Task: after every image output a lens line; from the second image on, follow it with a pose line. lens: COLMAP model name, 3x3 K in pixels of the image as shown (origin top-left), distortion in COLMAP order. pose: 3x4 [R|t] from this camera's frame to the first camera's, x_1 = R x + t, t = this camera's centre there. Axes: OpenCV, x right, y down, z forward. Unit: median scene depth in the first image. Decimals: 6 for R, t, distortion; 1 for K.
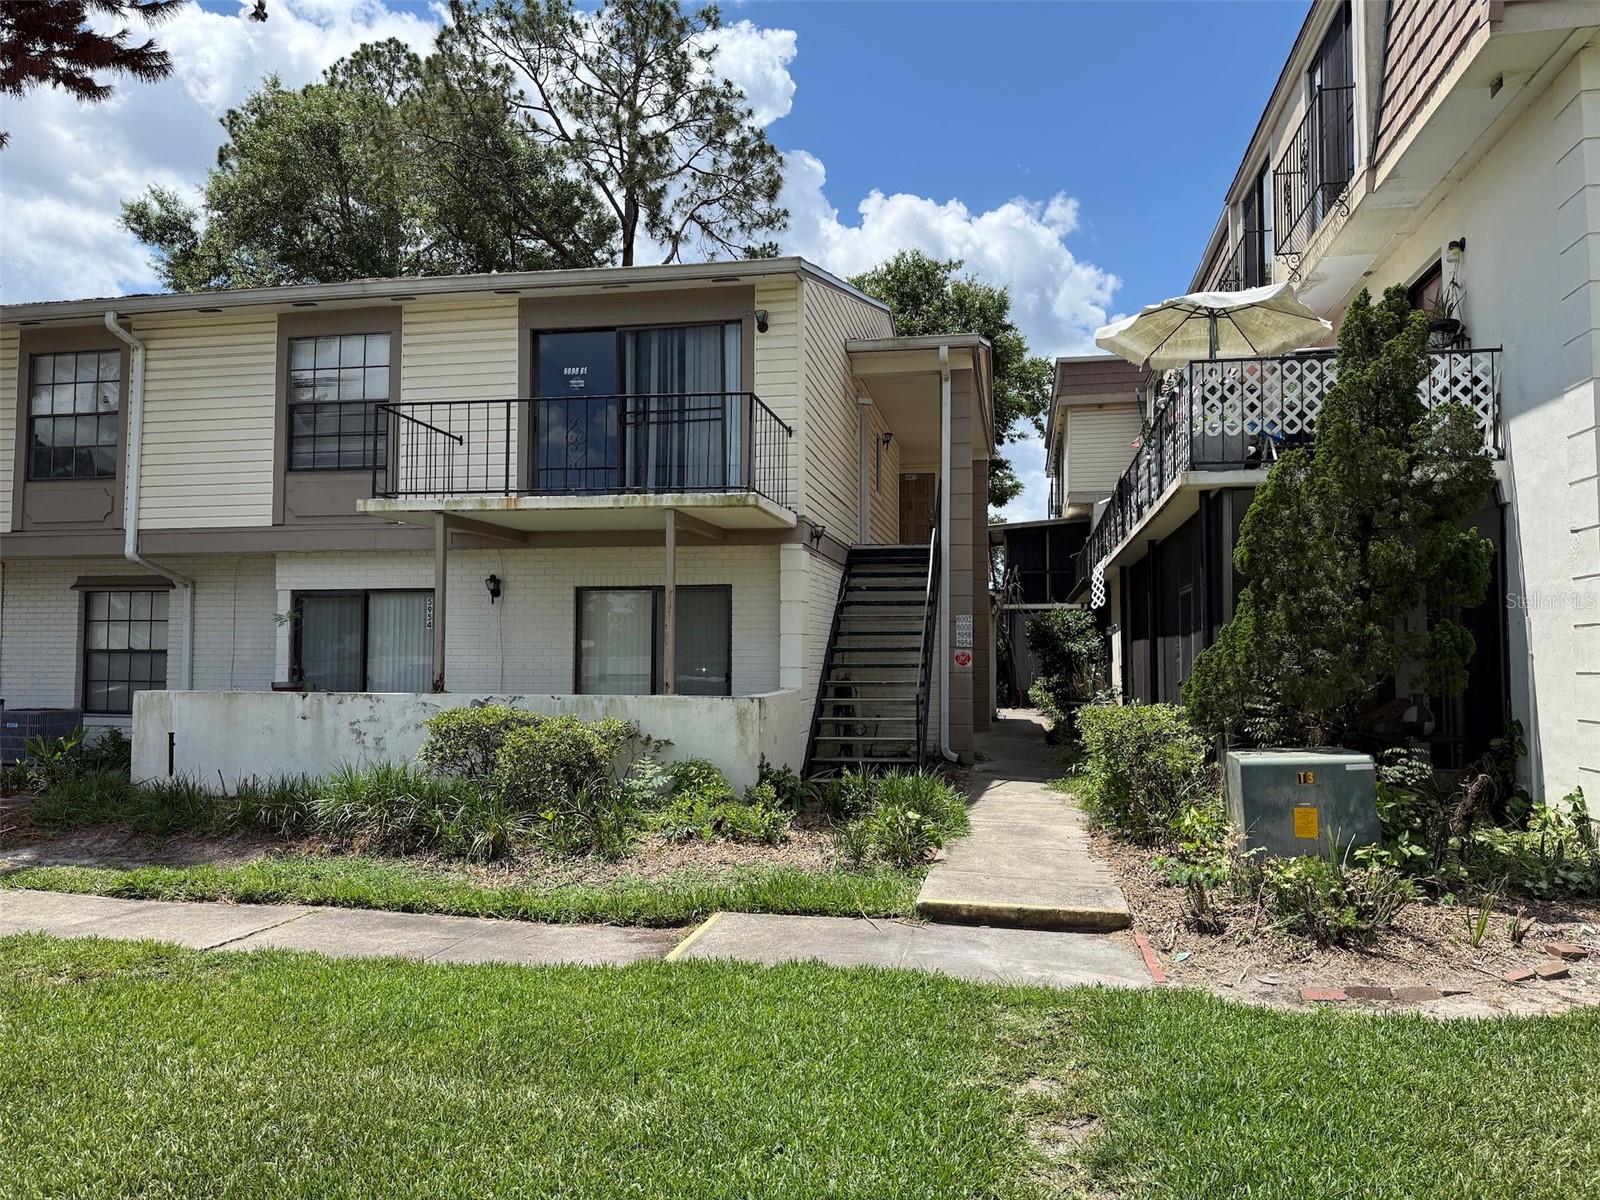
lens RADIAL K [[1136.5, 0, 791.8], [0, 1136.5, 604.8], [0, 0, 1]] dist [0.064679, -0.011117]
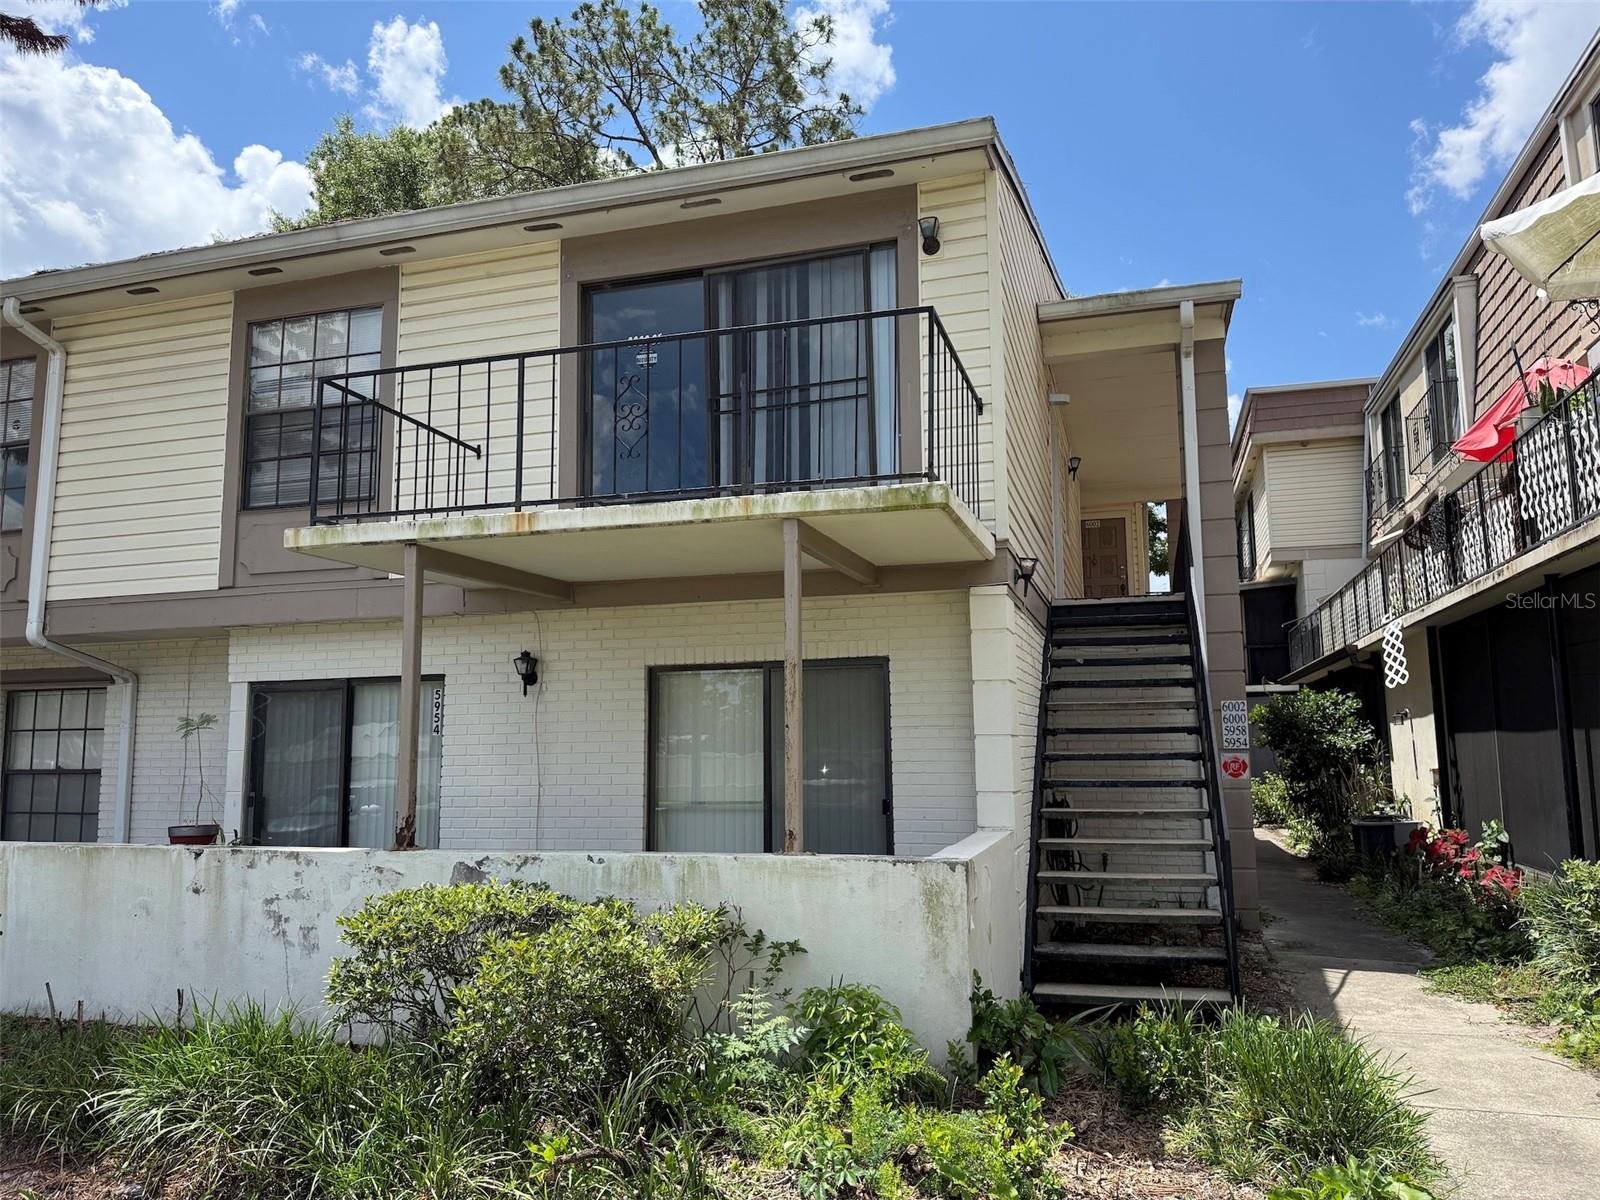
lens RADIAL K [[1136.5, 0, 798.6], [0, 1136.5, 604.3], [0, 0, 1]] dist [0.064679, -0.011117]
pose [[0.995211, -0.026345, -0.094130, -0.041721], [0.018834, 0.996631, -0.079819, 0.002387], [0.095916, 0.077664, 0.992355, 0.361546]]
